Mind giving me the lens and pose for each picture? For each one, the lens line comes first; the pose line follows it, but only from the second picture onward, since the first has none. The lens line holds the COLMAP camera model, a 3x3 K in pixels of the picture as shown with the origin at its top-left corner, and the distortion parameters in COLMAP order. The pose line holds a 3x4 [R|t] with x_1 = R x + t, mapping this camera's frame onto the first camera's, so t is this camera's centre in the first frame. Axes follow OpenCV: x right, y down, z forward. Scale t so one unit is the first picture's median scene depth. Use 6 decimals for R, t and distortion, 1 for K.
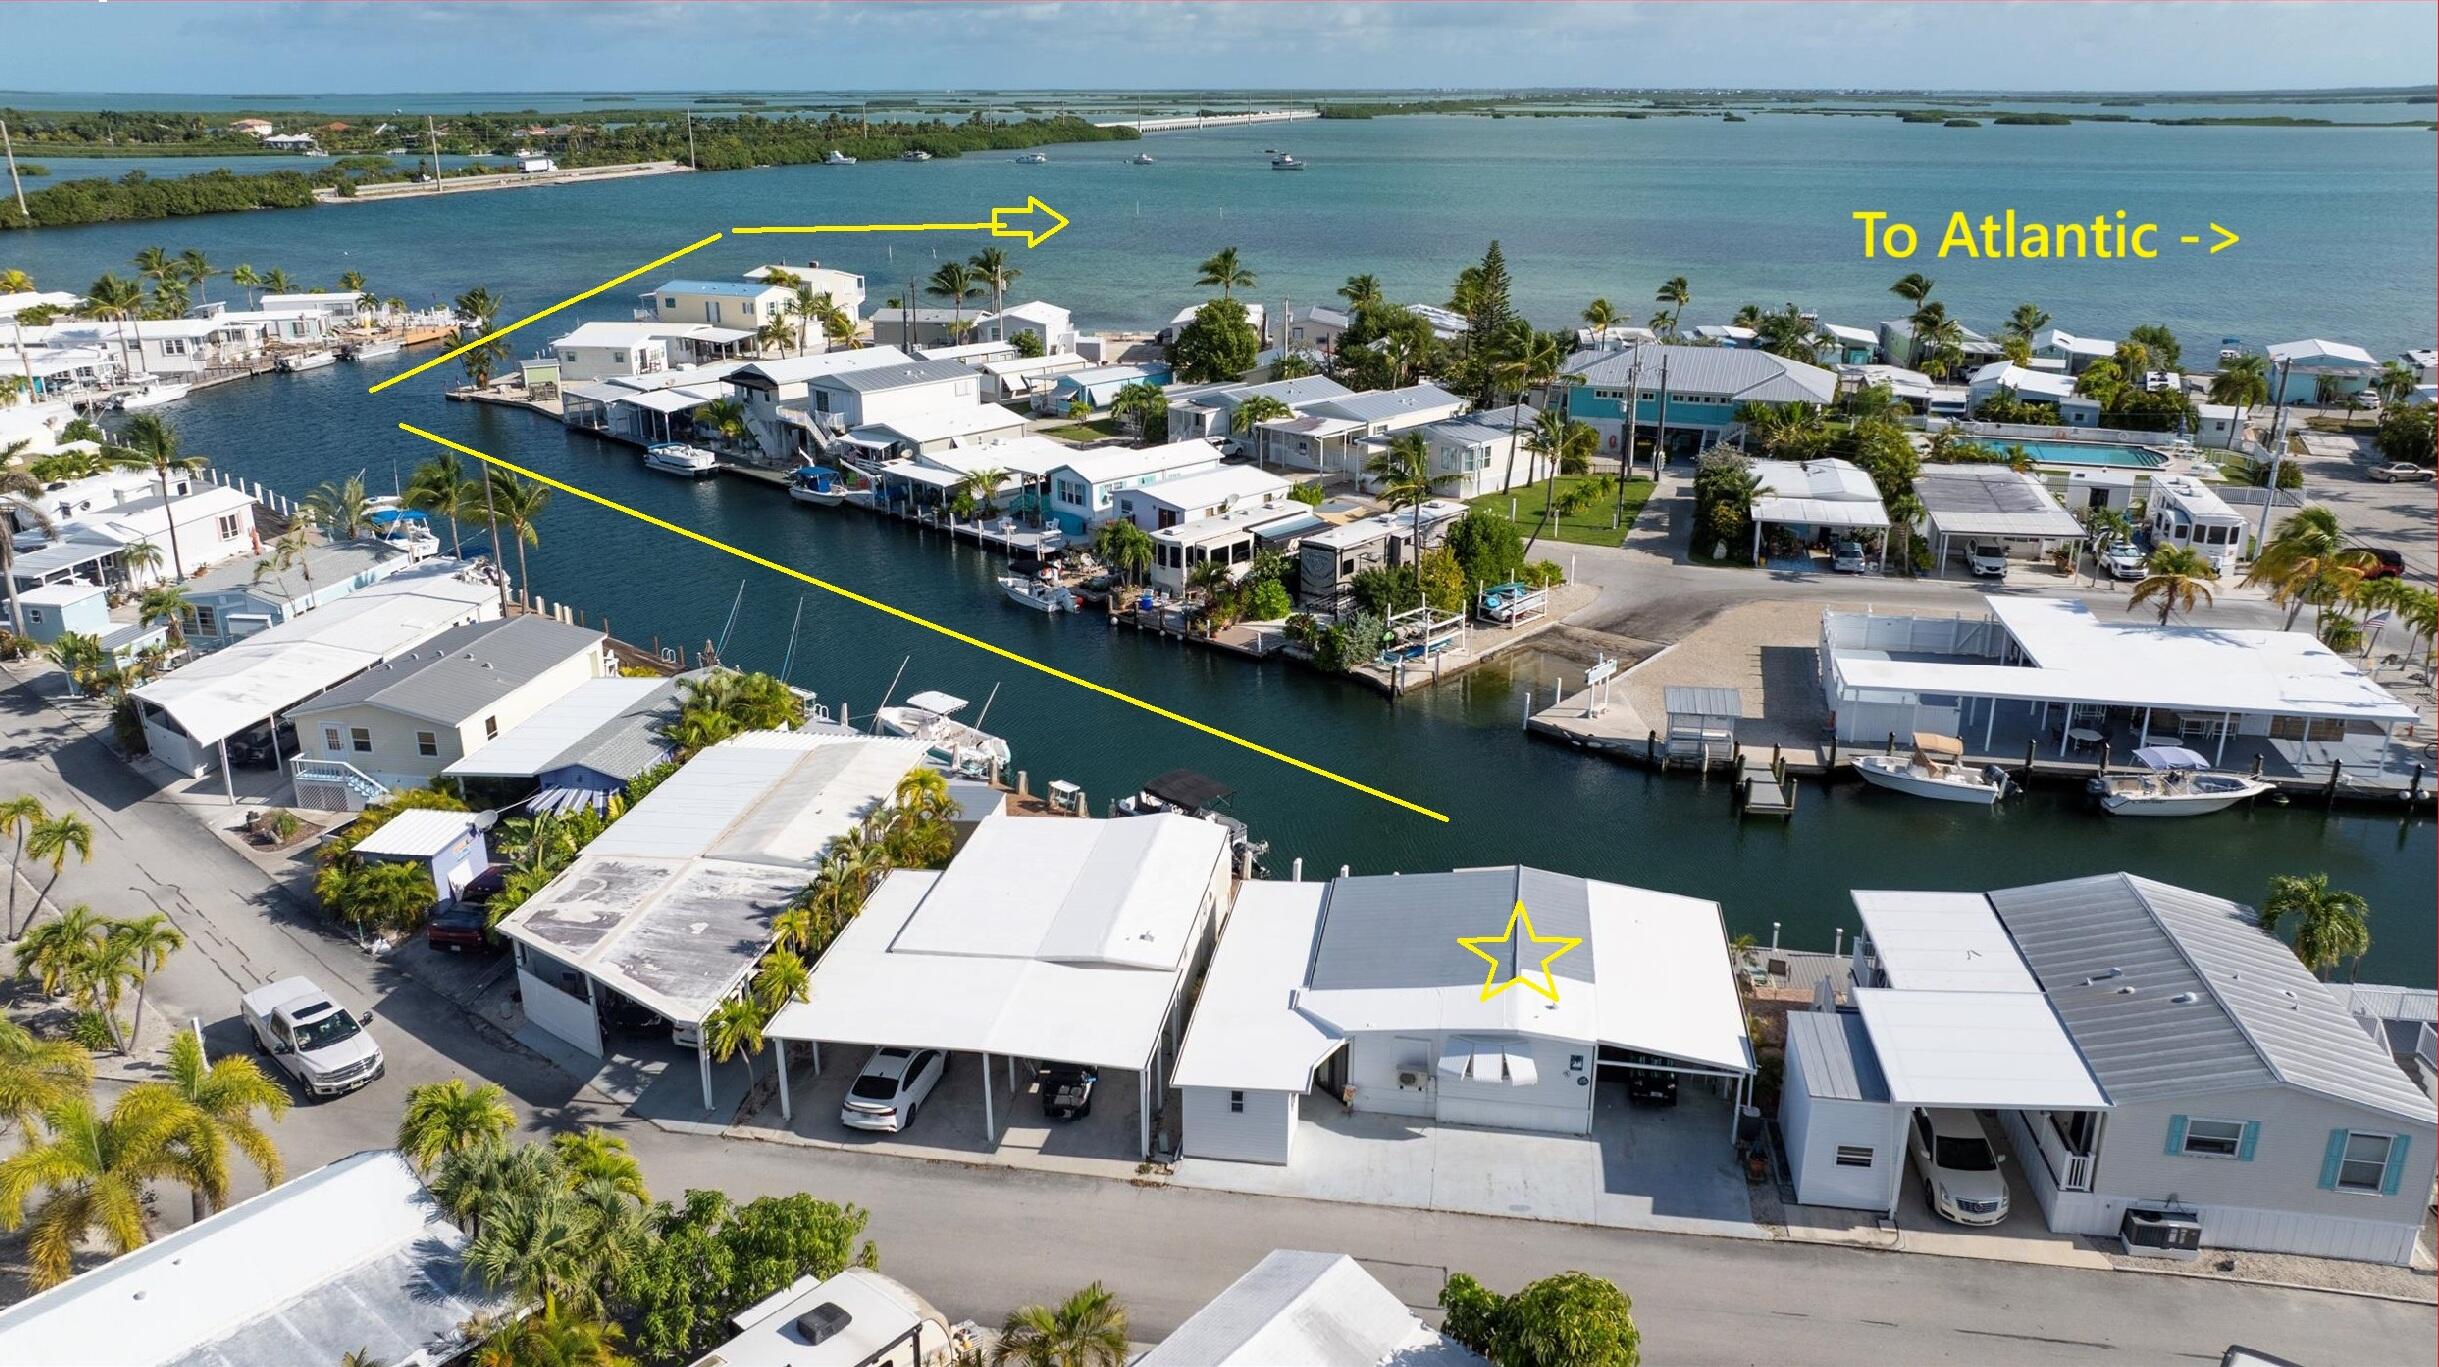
lens RADIAL K [[1704.0, 0, 1192.4], [0, 1704.0, 674.4], [0, 0, 1]] dist [-0.019925, -0.001262]
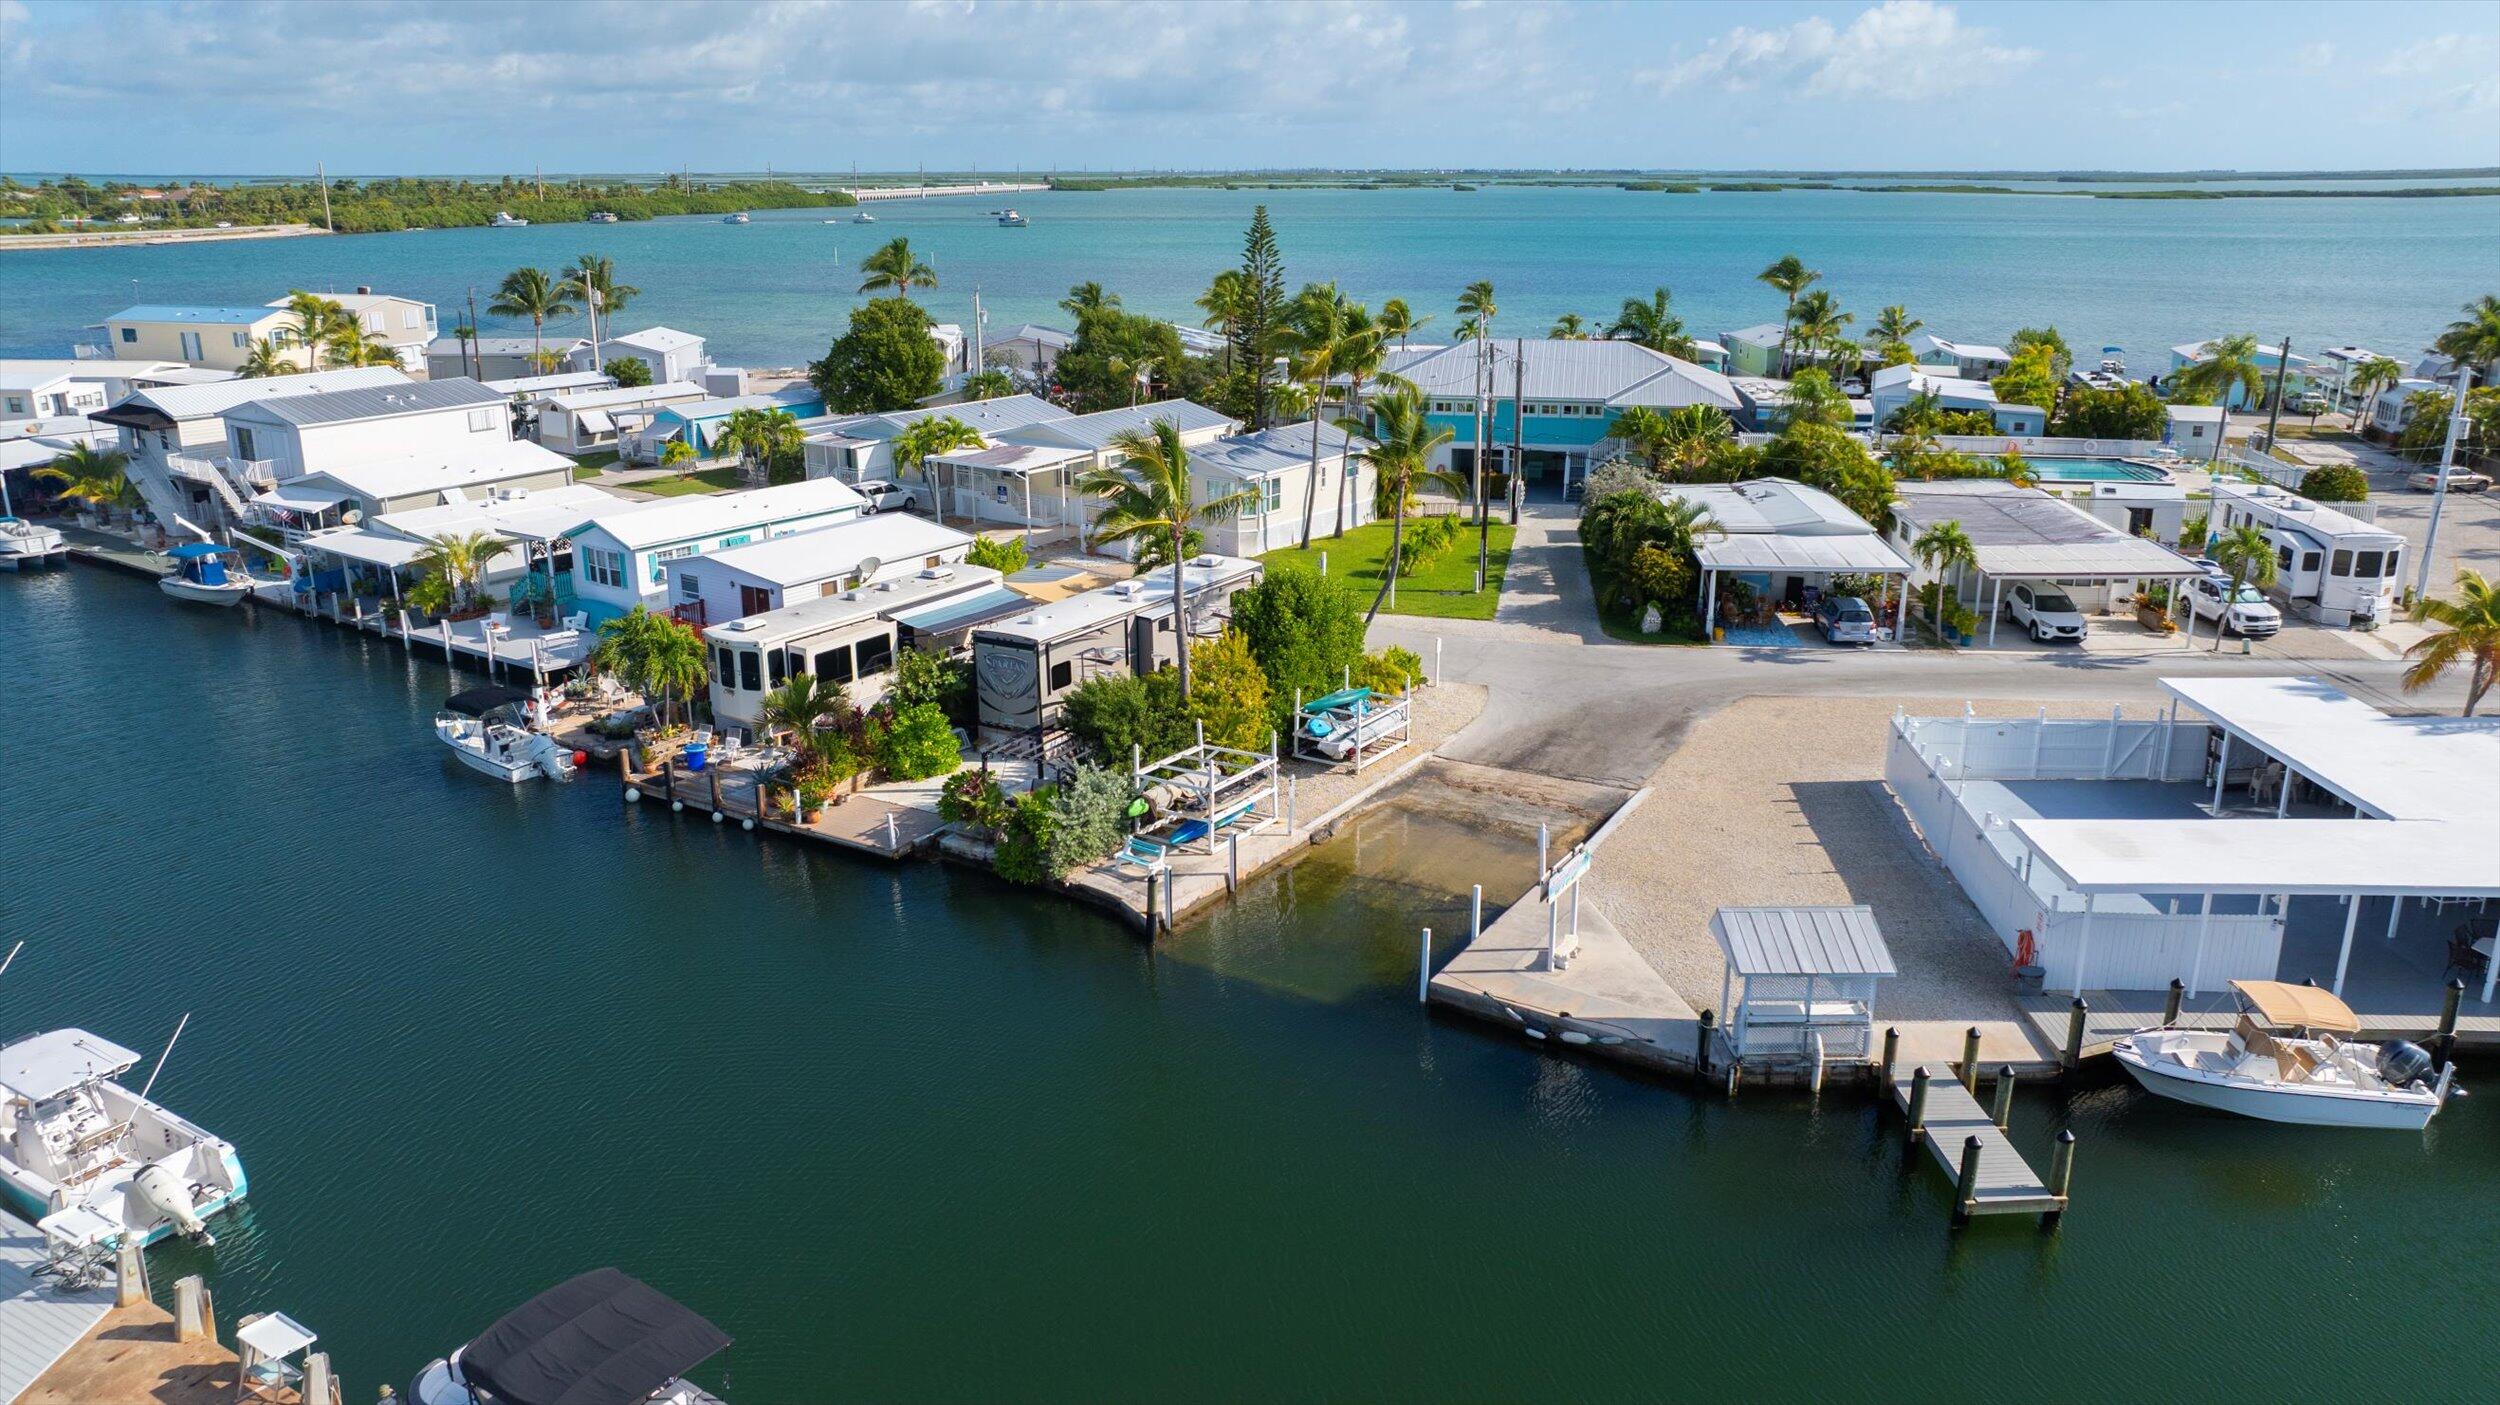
lens RADIAL K [[1746.6, 0, 1222.3], [0, 1746.6, 693.2], [0, 0, 1]] dist [-0.019925, -0.001262]
pose [[0.986444, -0.047575, 0.157049, 0.053301], [0.053723, 0.997937, -0.035140, -0.034297], [-0.155054, 0.043101, 0.986965, 0.425548]]
